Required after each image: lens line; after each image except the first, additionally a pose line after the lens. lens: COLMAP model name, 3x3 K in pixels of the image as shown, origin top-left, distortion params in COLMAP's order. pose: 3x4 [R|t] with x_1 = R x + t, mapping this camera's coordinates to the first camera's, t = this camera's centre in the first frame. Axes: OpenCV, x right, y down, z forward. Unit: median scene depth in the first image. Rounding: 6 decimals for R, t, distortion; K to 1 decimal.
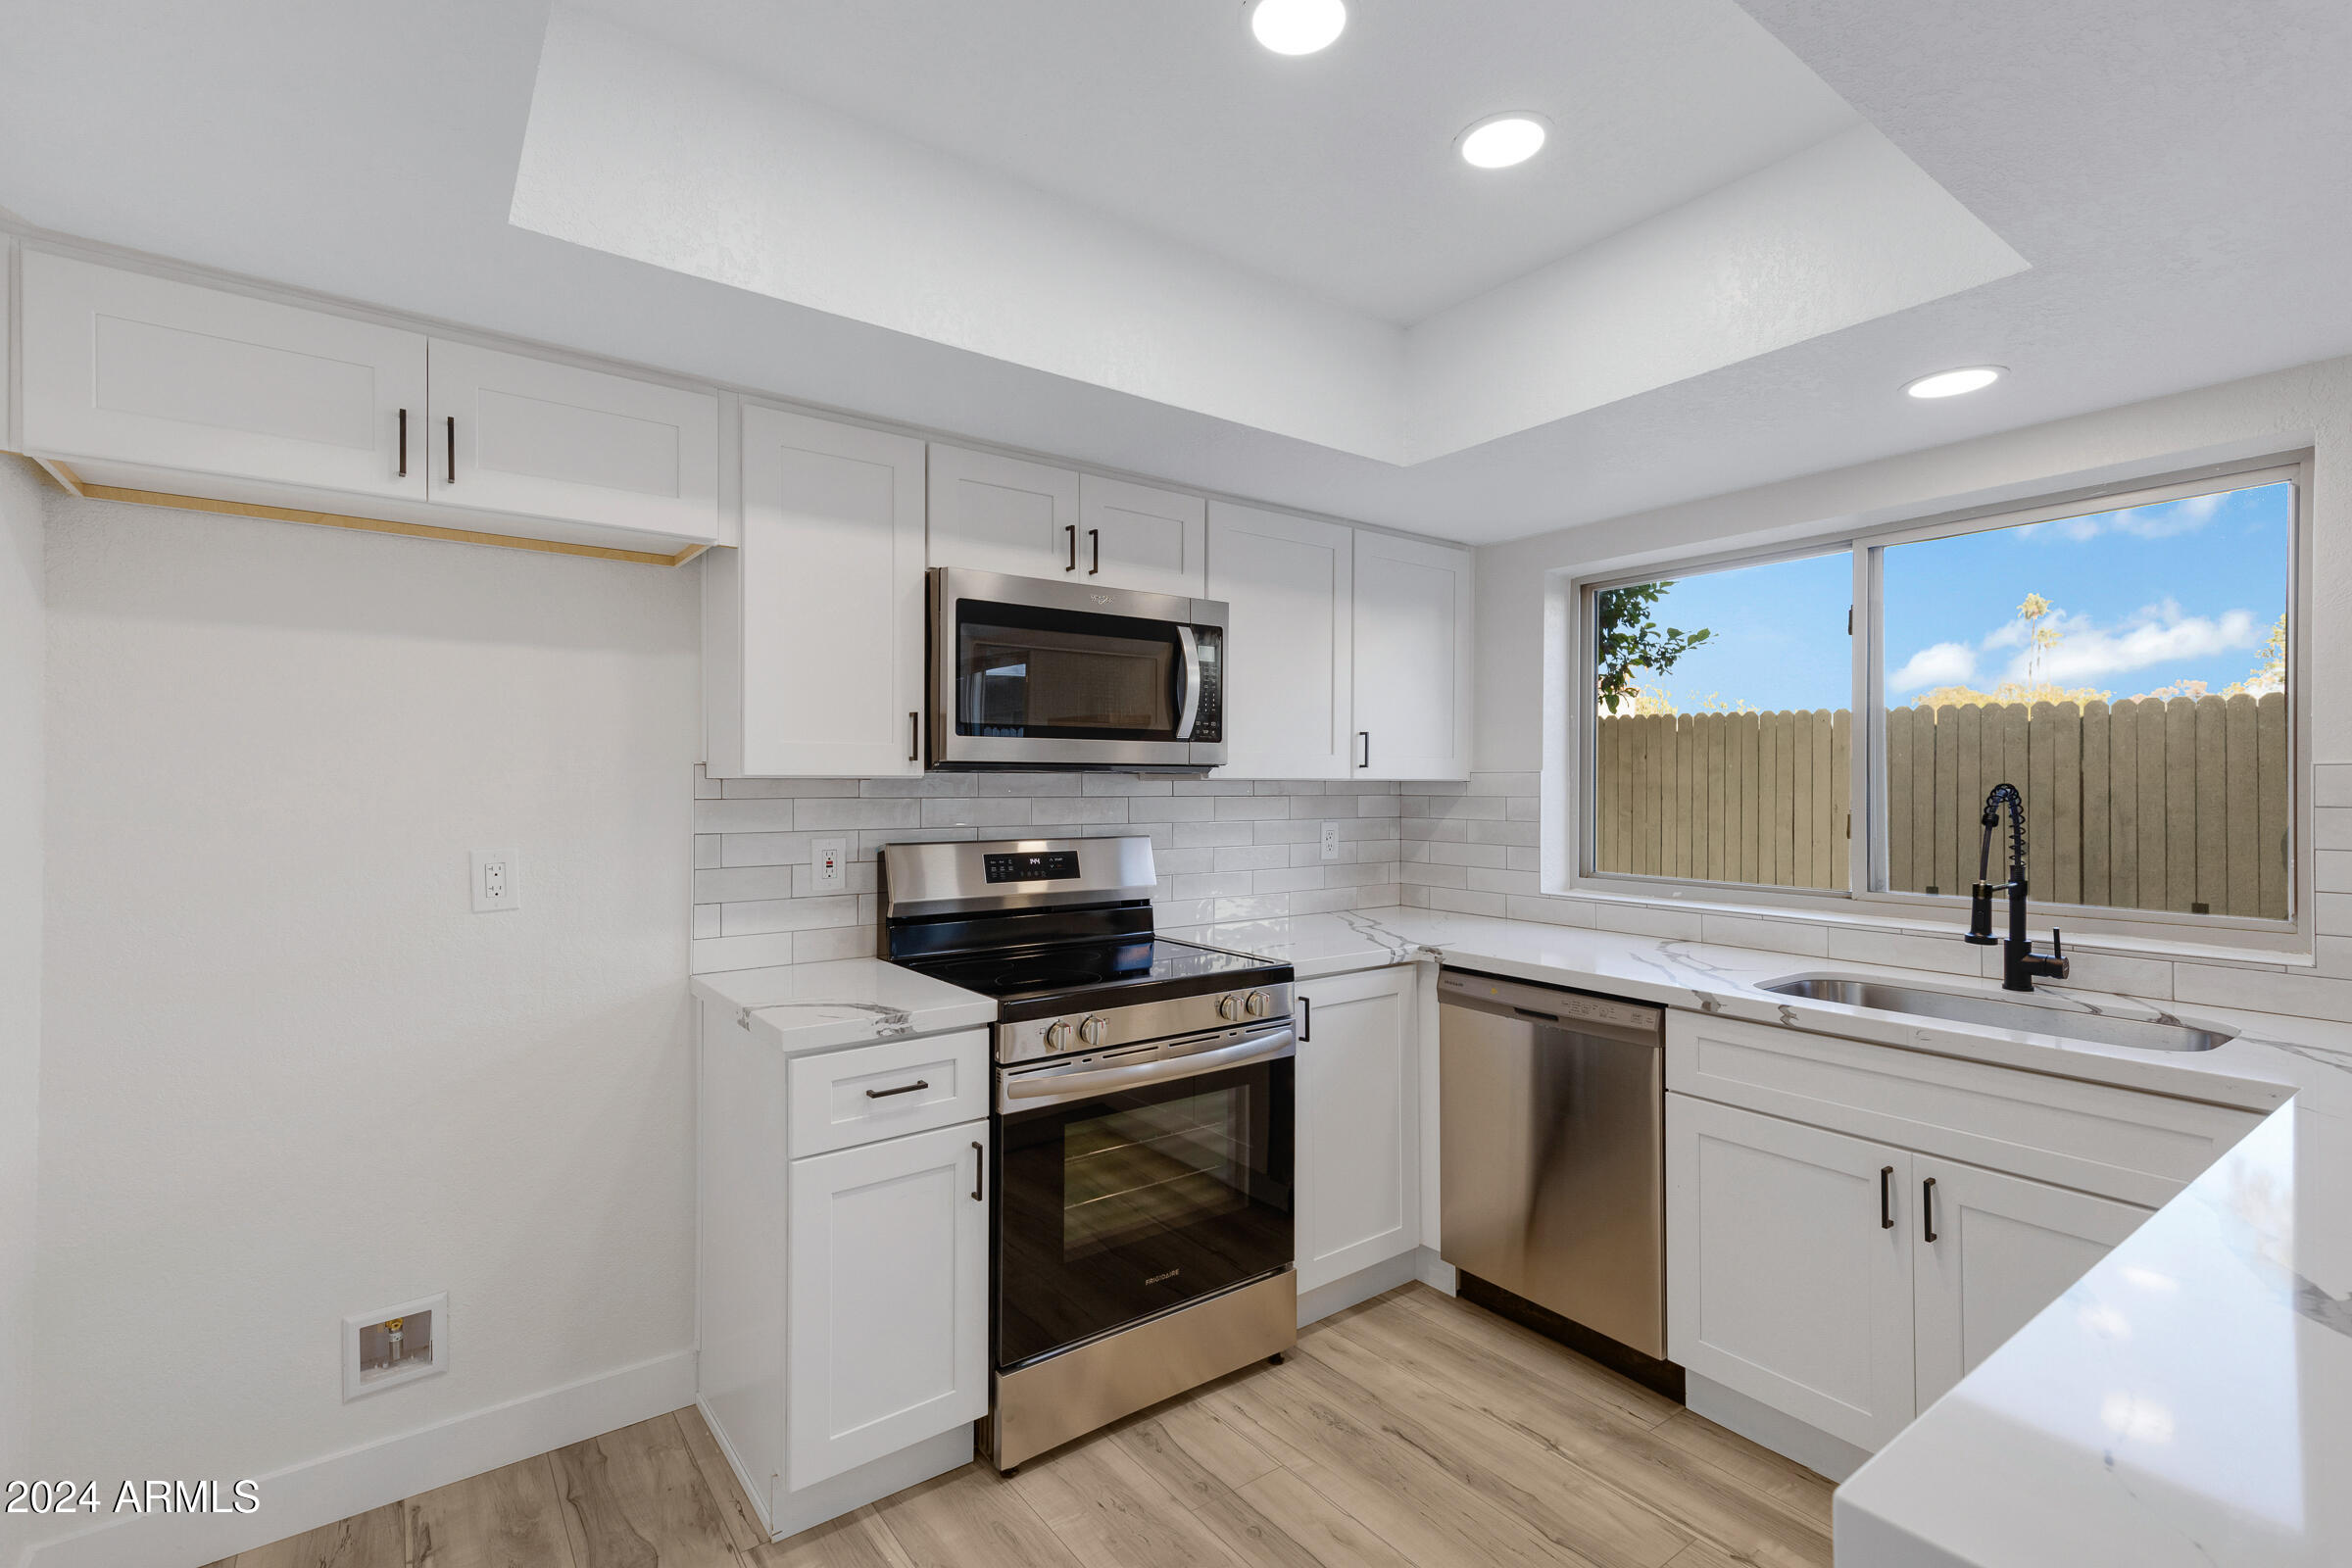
lens RADIAL K [[1084.9, 0, 1212.7], [0, 1084.9, 780.1], [0, 0, 1]] dist [0.022783, 0.000289]
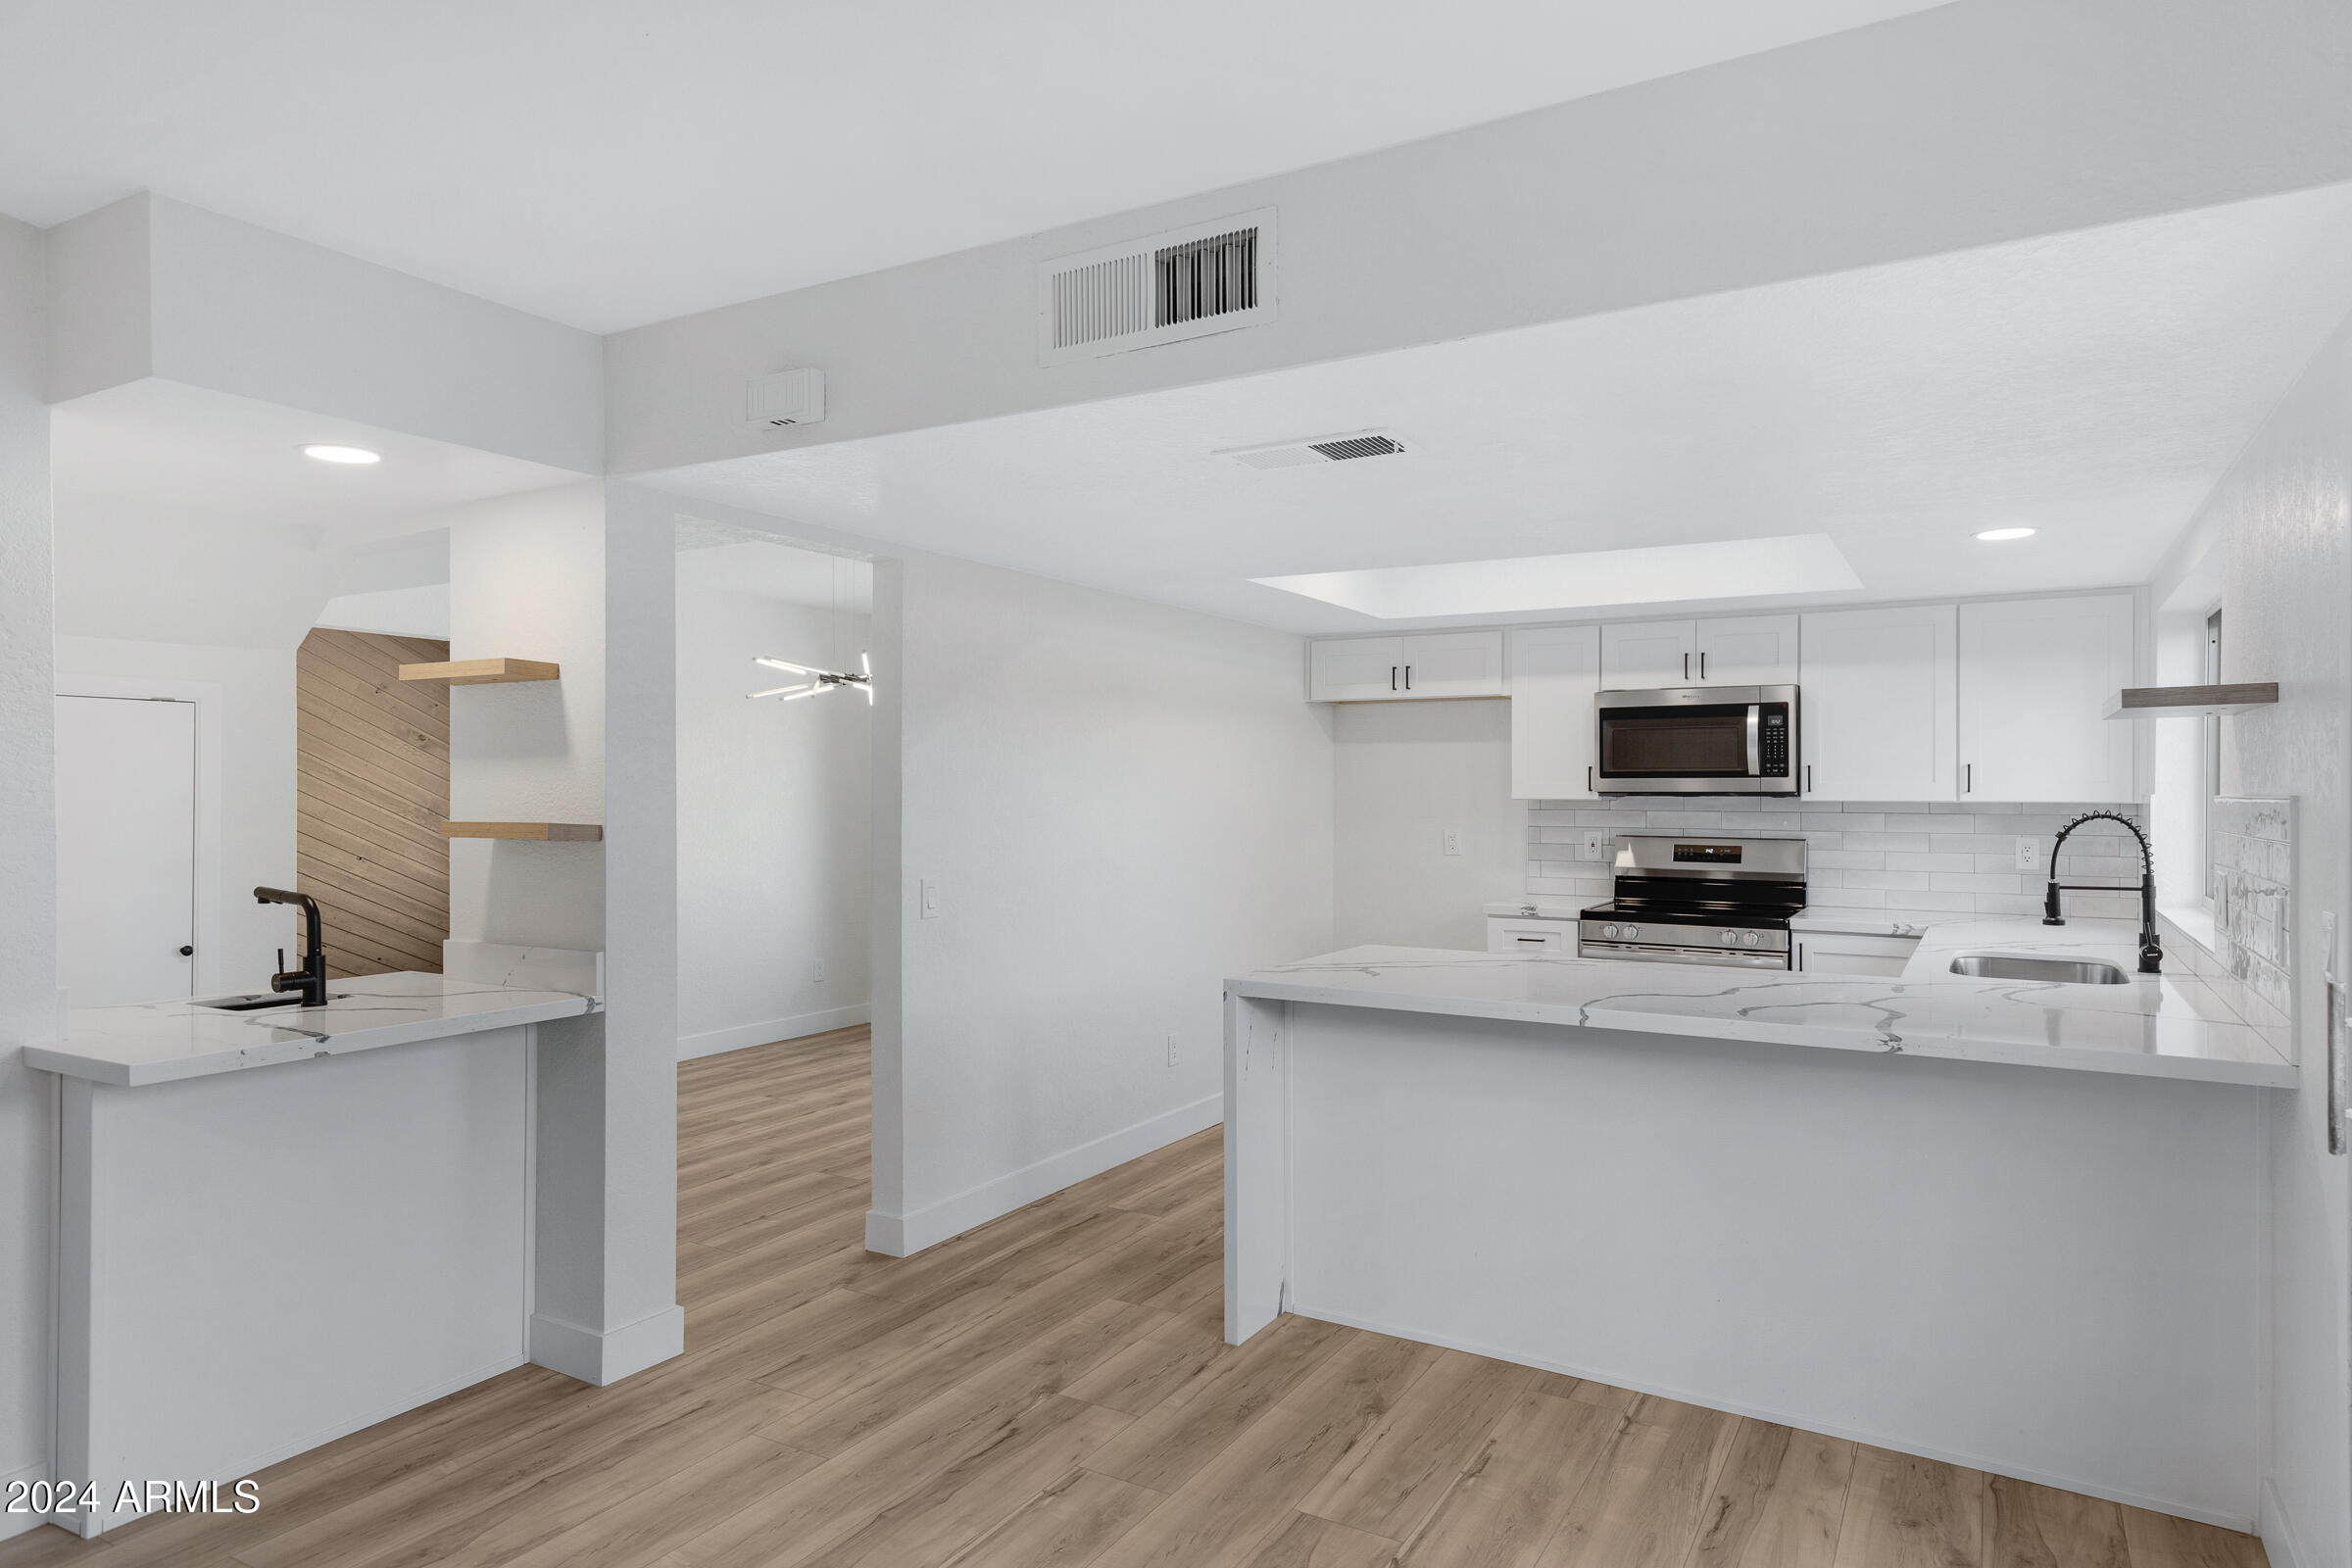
lens RADIAL K [[1393.1, 0, 1171.9], [0, 1393.1, 789.7], [0, 0, 1]] dist [0.020665, -0.001377]
pose [[0.375204, -0.001466, -0.926941, 1.719811], [0.002195, 0.999997, -0.000694, -0.019973], [0.926940, -0.001774, 0.375206, -0.622444]]
